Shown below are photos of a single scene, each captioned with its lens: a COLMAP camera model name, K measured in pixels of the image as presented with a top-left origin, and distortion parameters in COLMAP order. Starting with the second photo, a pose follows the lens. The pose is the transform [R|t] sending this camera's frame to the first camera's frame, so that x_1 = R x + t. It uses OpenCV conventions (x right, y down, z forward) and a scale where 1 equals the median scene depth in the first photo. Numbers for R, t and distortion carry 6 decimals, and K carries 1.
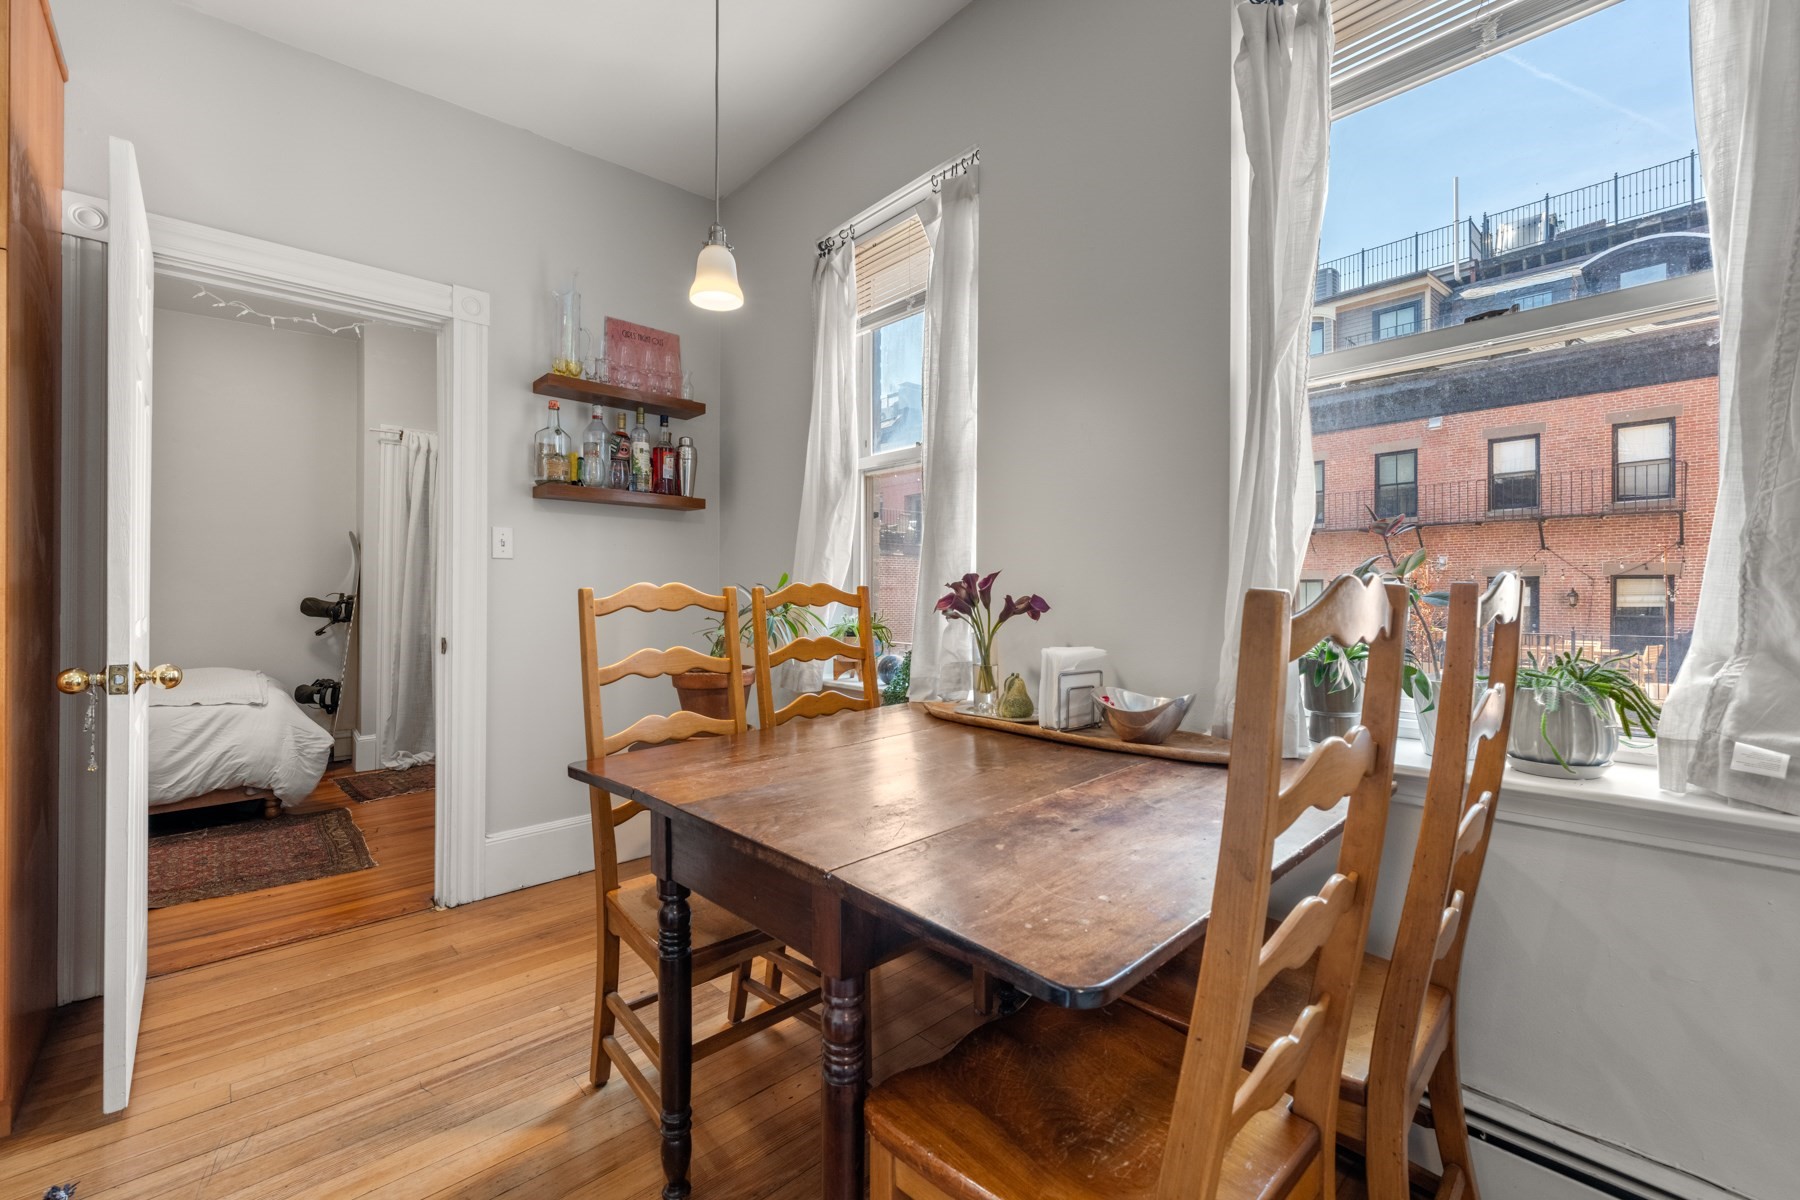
lens RADIAL K [[759.7, 0, 903.2], [0, 759.7, 597.7], [0, 0, 1]] dist [-0.001371, 0.000125]
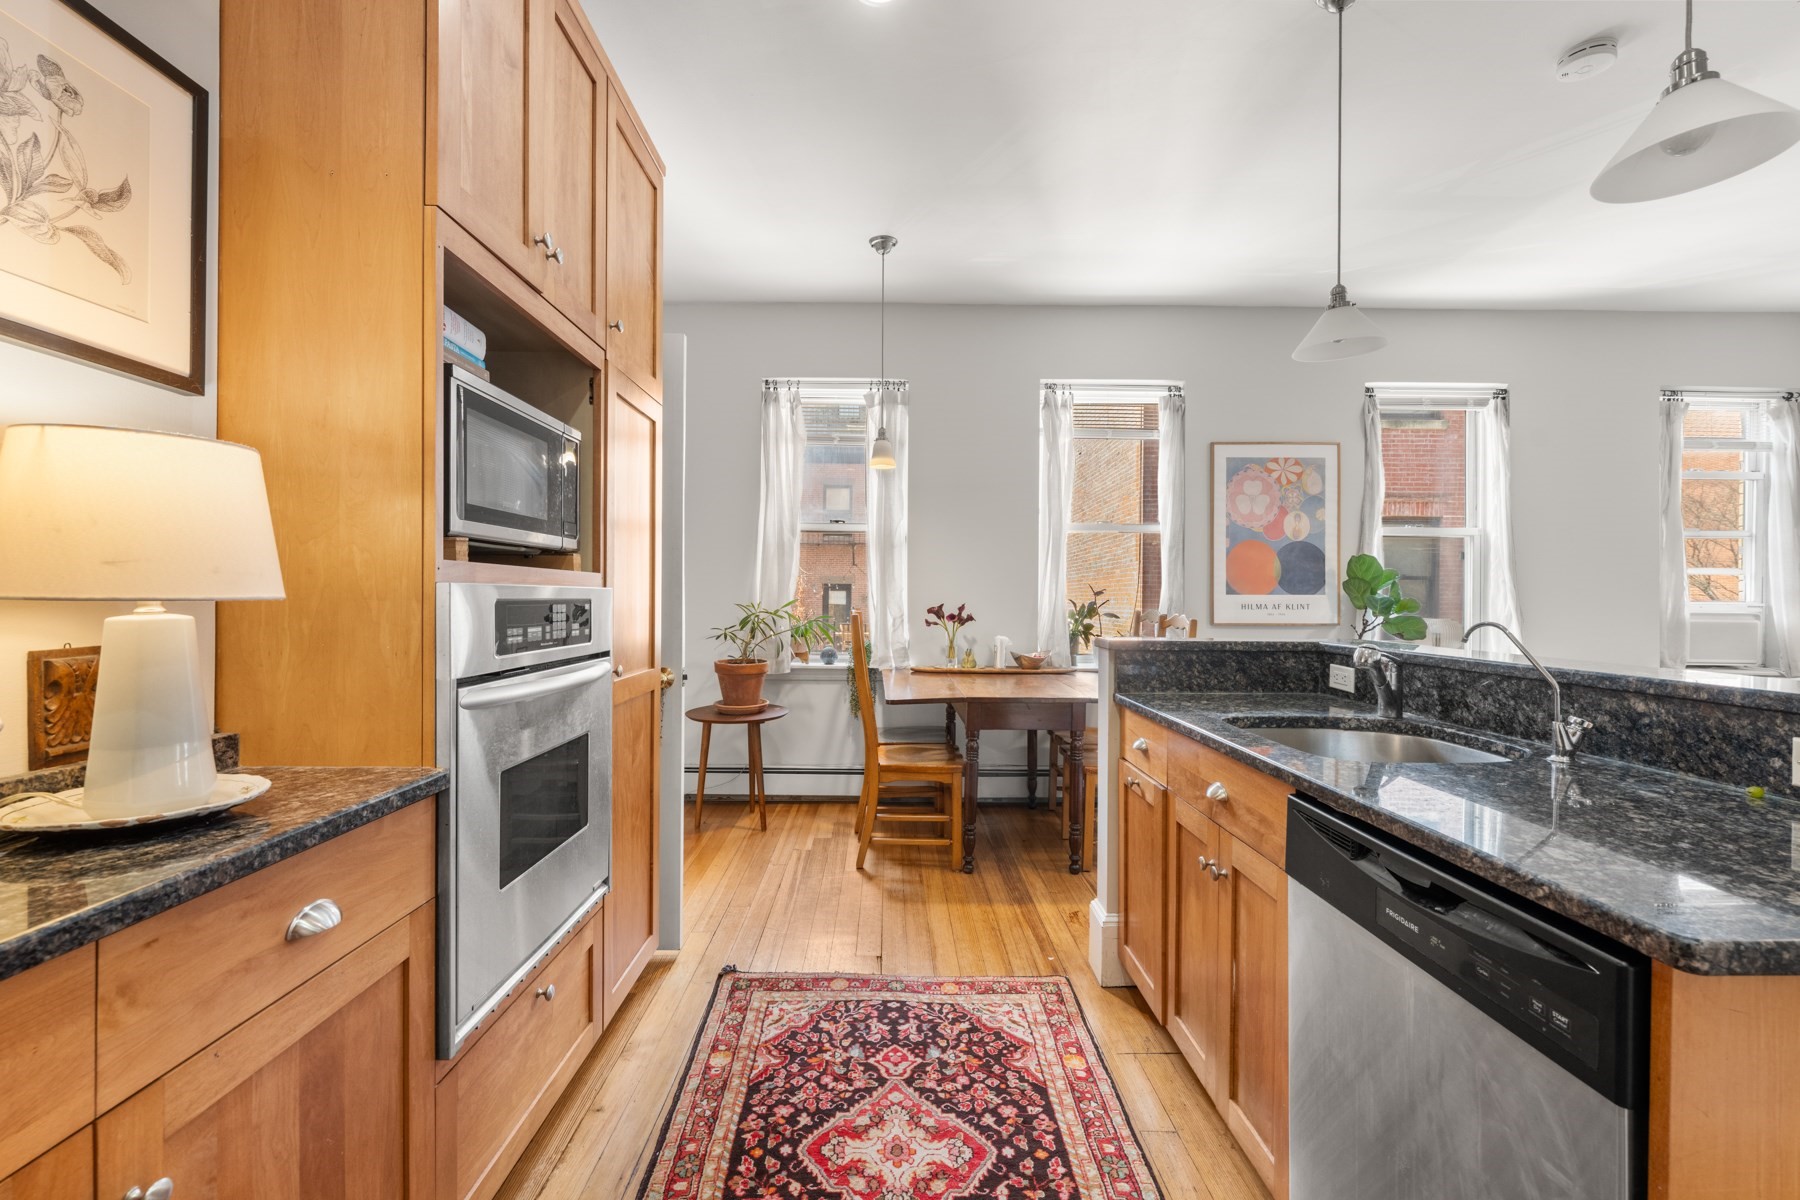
lens RADIAL K [[756.5, 0, 907.9], [0, 756.5, 600.3], [0, 0, 1]] dist [-0.000413, -0.000104]
pose [[0.660770, -0.000544, 0.750589, -1.107862], [-0.006005, 0.999964, 0.006011, -0.037666], [-0.750565, -0.008480, 0.660742, -0.230990]]
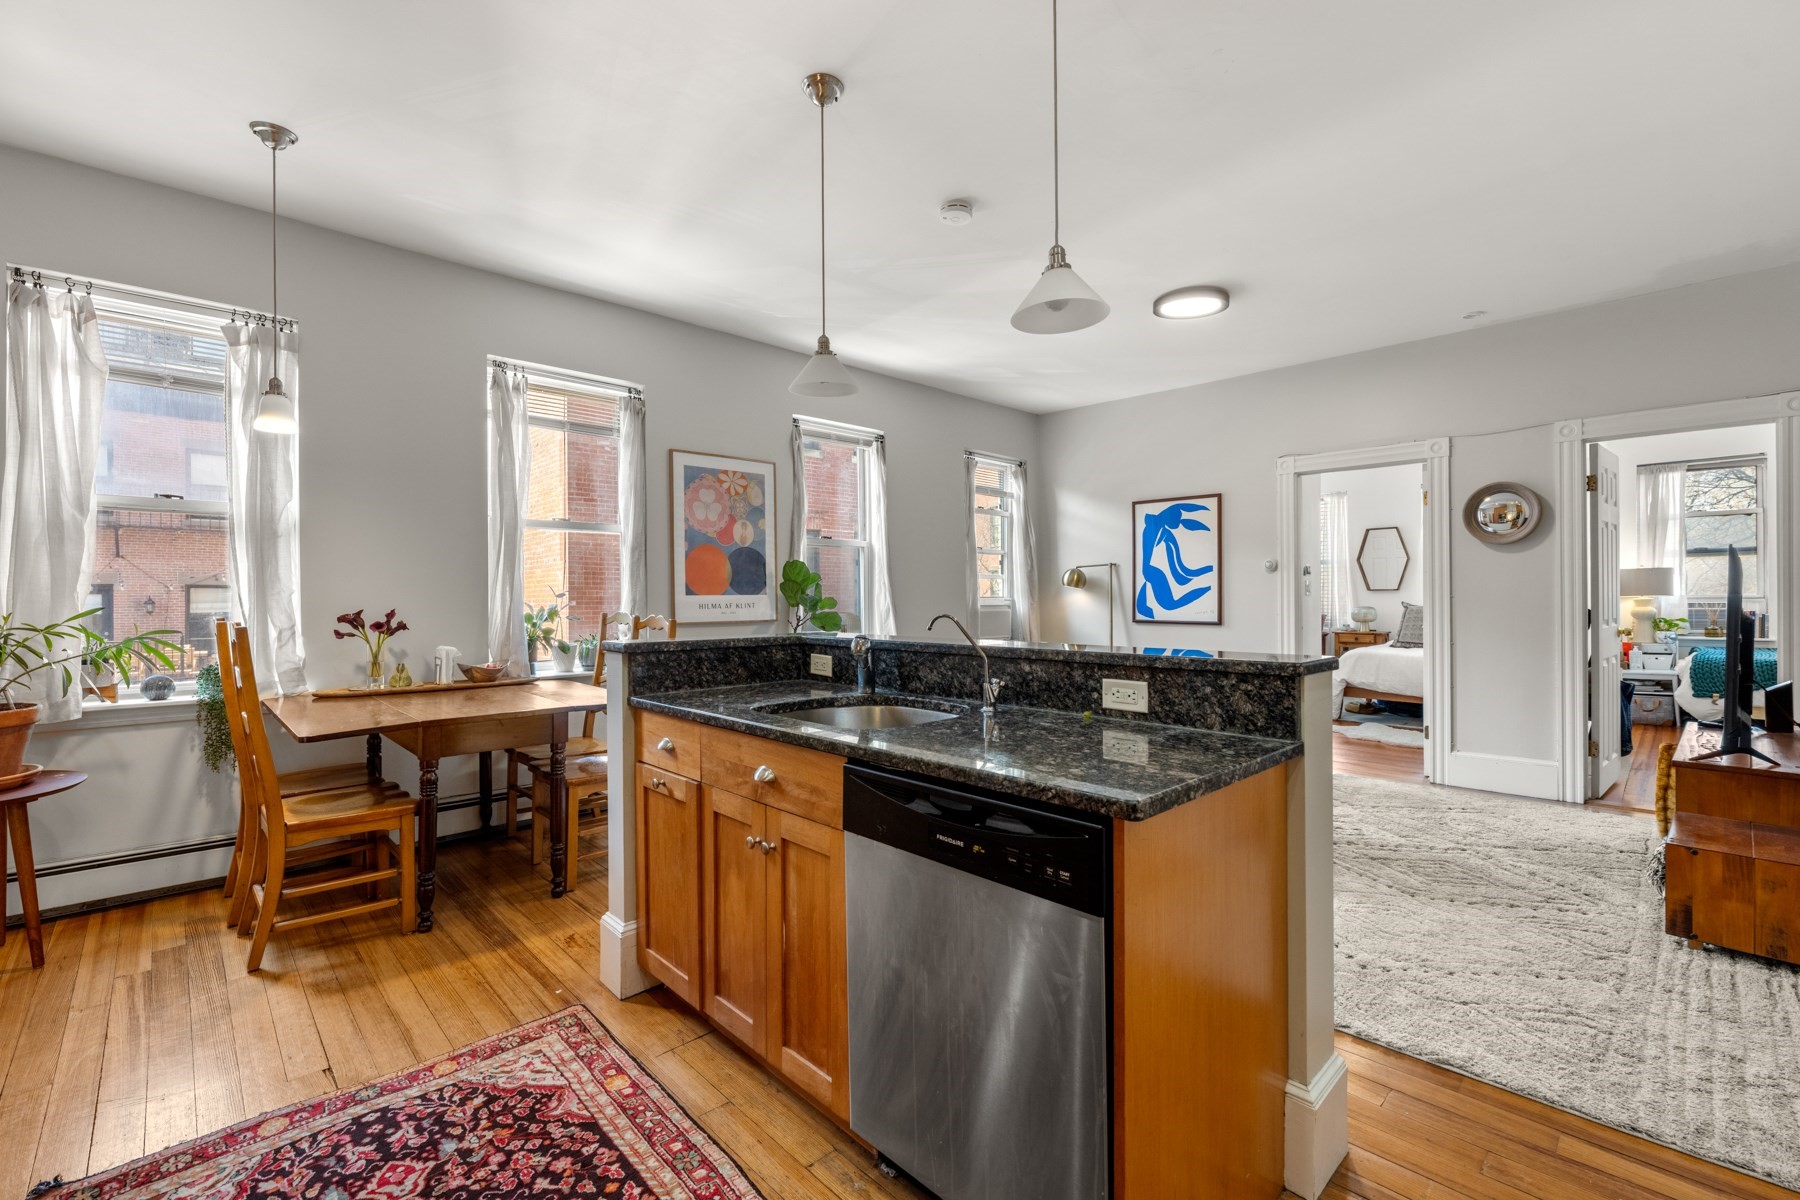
lens RADIAL K [[759.7, 0, 903.2], [0, 759.7, 597.7], [0, 0, 1]] dist [-0.001371, 0.000125]
pose [[-0.021476, -0.001485, 0.999768, -1.162930], [0.005437, 0.999984, 0.001602, -0.039065], [-0.999755, 0.005470, -0.021467, -0.128125]]
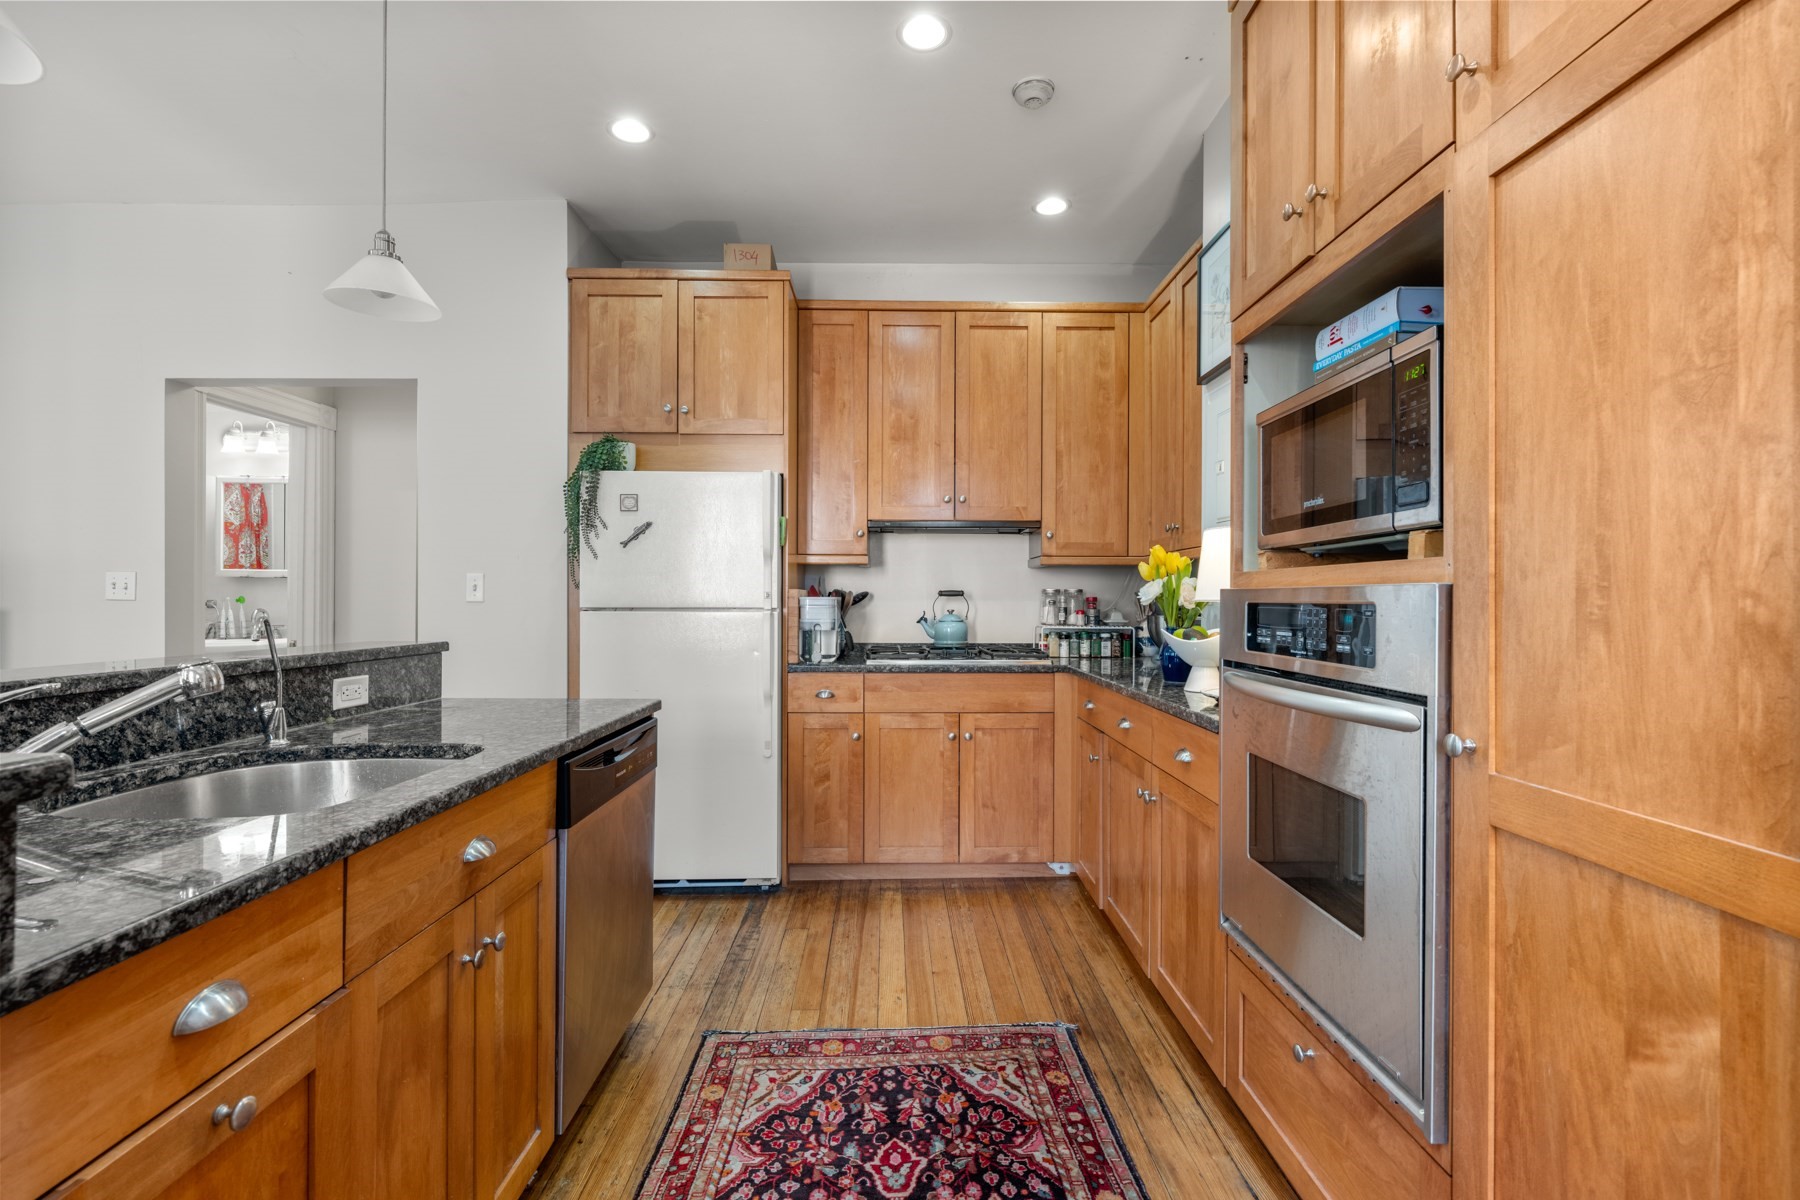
lens RADIAL K [[803.0, 0, 900.0], [0, 803.0, 600.0], [0, 0, 1]] dist [-0.000402, -0.000066]
pose [[-0.668464, -0.003260, -0.743737, -0.303909], [-0.003571, 0.999993, -0.001174, -0.033006], [0.743736, 0.001872, -0.668471, 0.490111]]
